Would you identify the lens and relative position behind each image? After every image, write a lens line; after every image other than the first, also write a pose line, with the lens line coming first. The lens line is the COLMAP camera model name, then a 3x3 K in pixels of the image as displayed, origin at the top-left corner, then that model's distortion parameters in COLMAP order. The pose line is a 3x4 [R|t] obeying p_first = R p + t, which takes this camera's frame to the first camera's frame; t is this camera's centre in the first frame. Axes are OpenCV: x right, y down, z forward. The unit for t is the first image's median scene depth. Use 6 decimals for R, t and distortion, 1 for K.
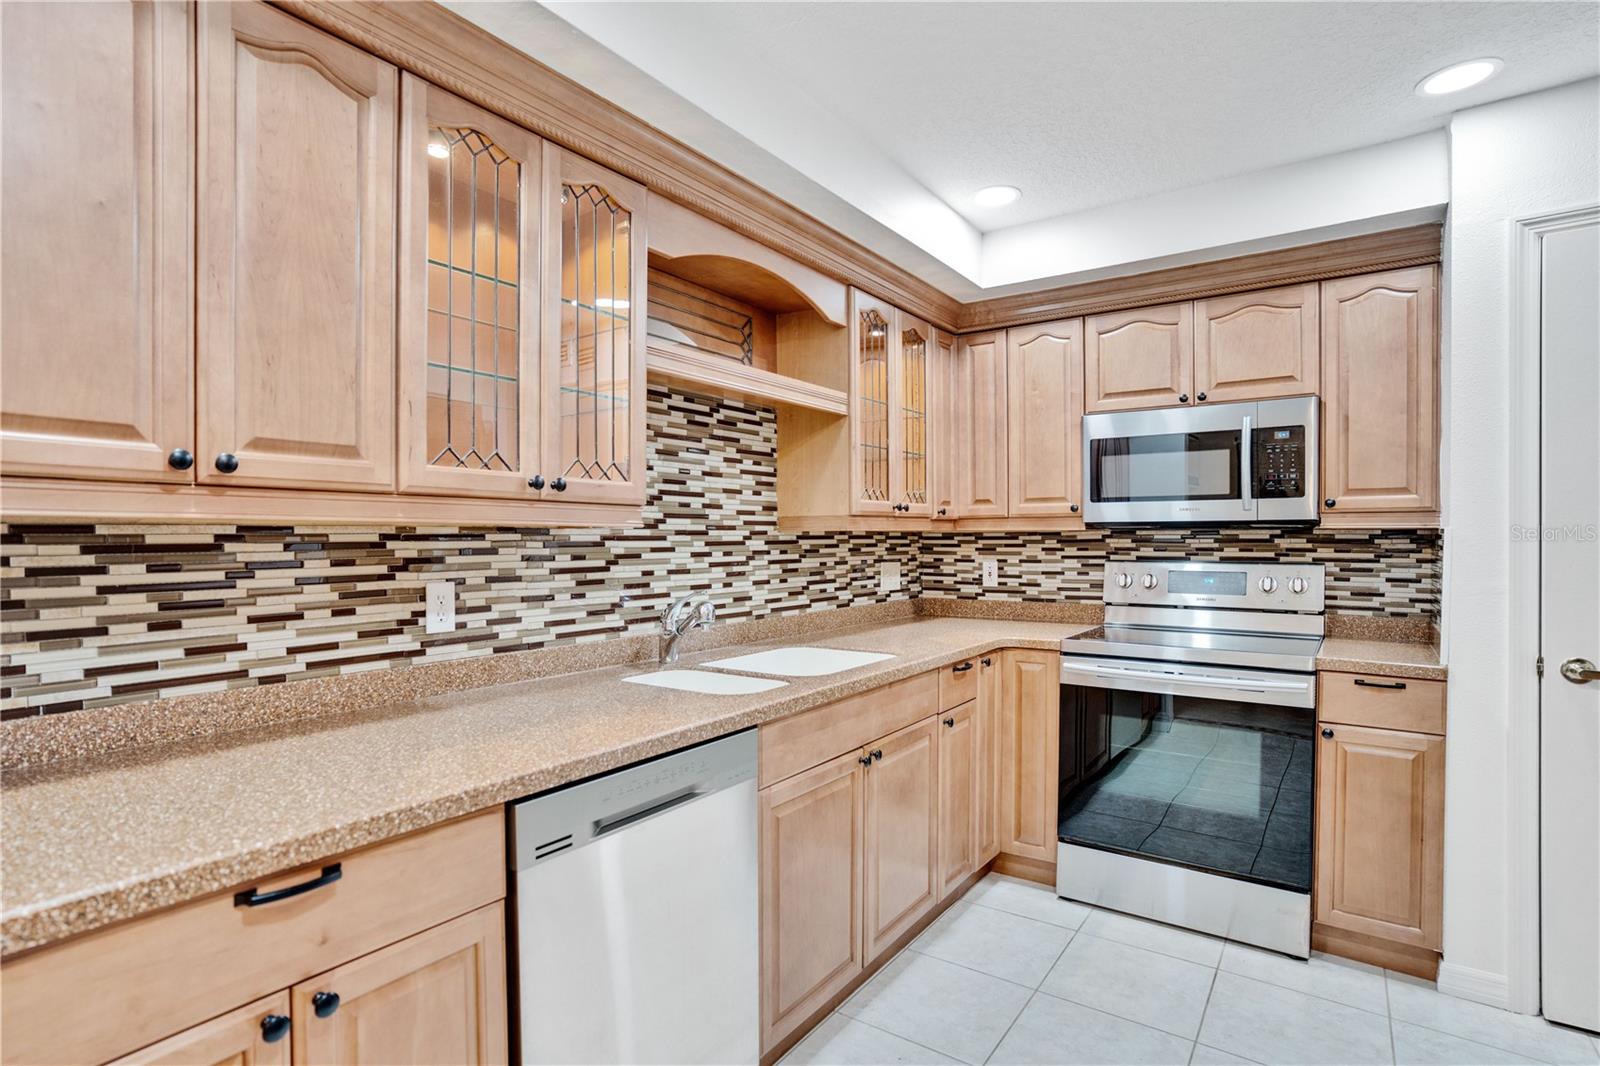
lens RADIAL K [[816.3, 0, 800.0], [0, 816.3, 533.0], [0, 0, 1]] dist [-0.078870, 0.042302]
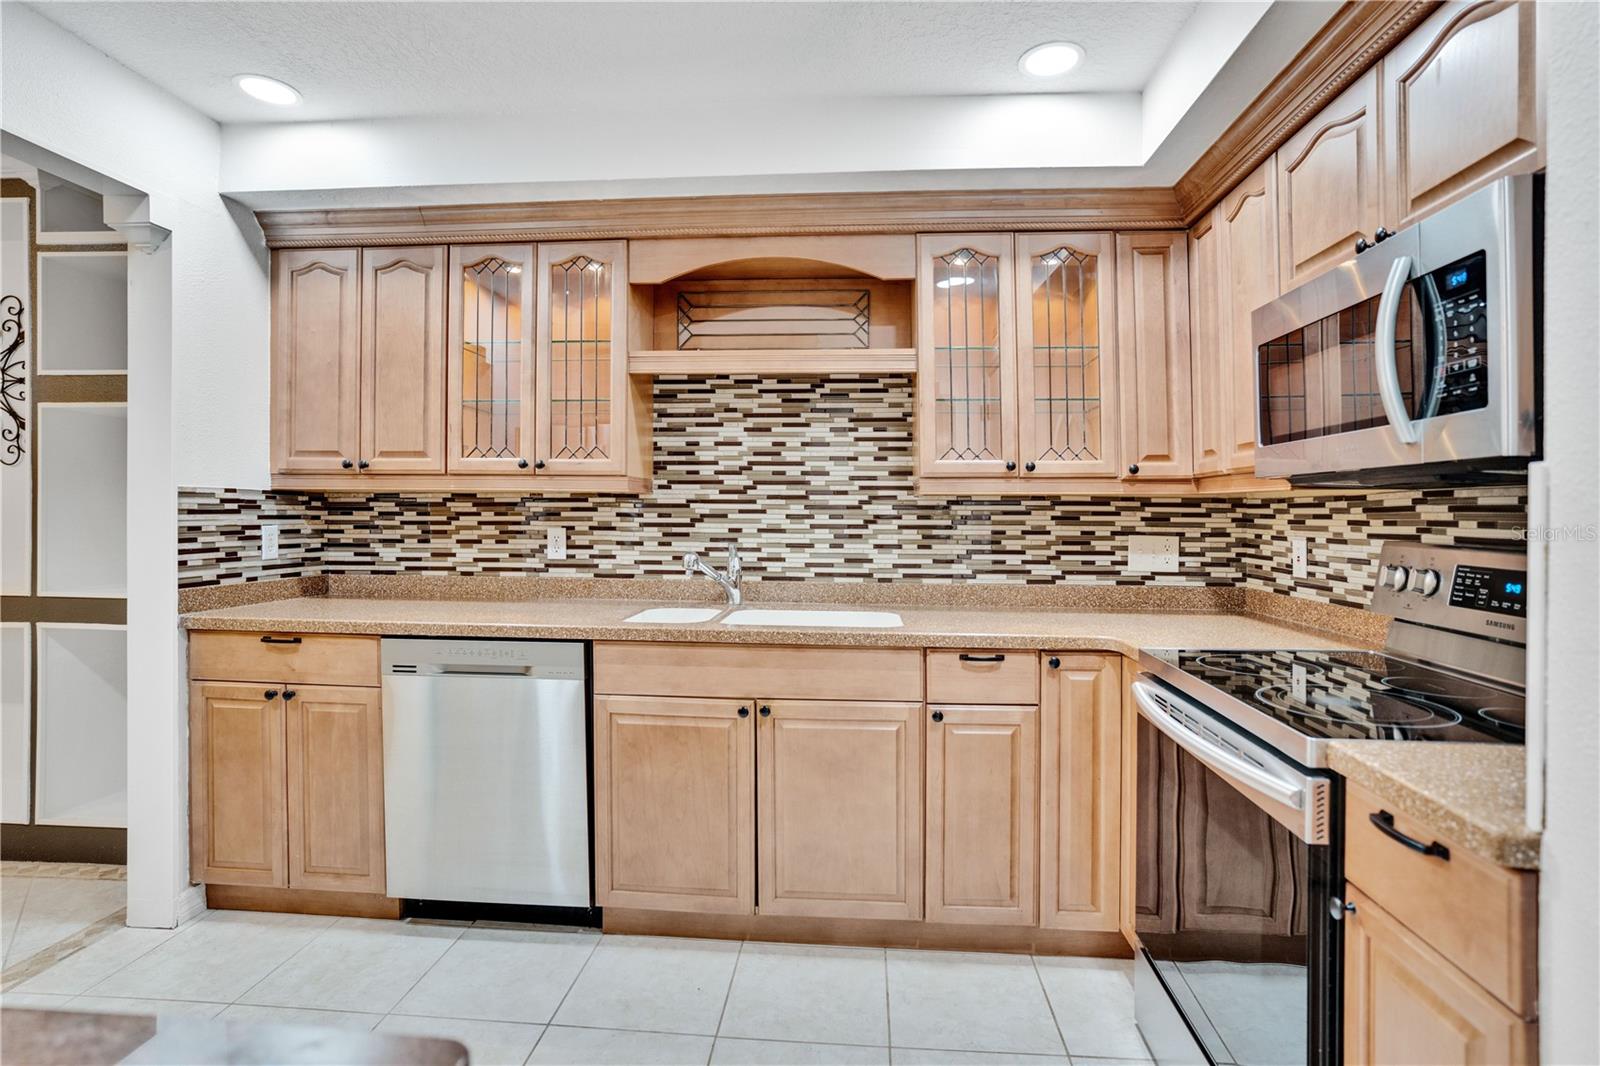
lens RADIAL K [[796.6, 0, 796.8], [0, 796.6, 516.0], [0, 0, 1]] dist [-0.076735, 0.039026]
pose [[0.498579, 0.011262, -0.866771, 0.852655], [-0.003501, 0.999934, 0.010978, 0.013703], [0.866837, -0.002439, 0.498586, 0.462598]]
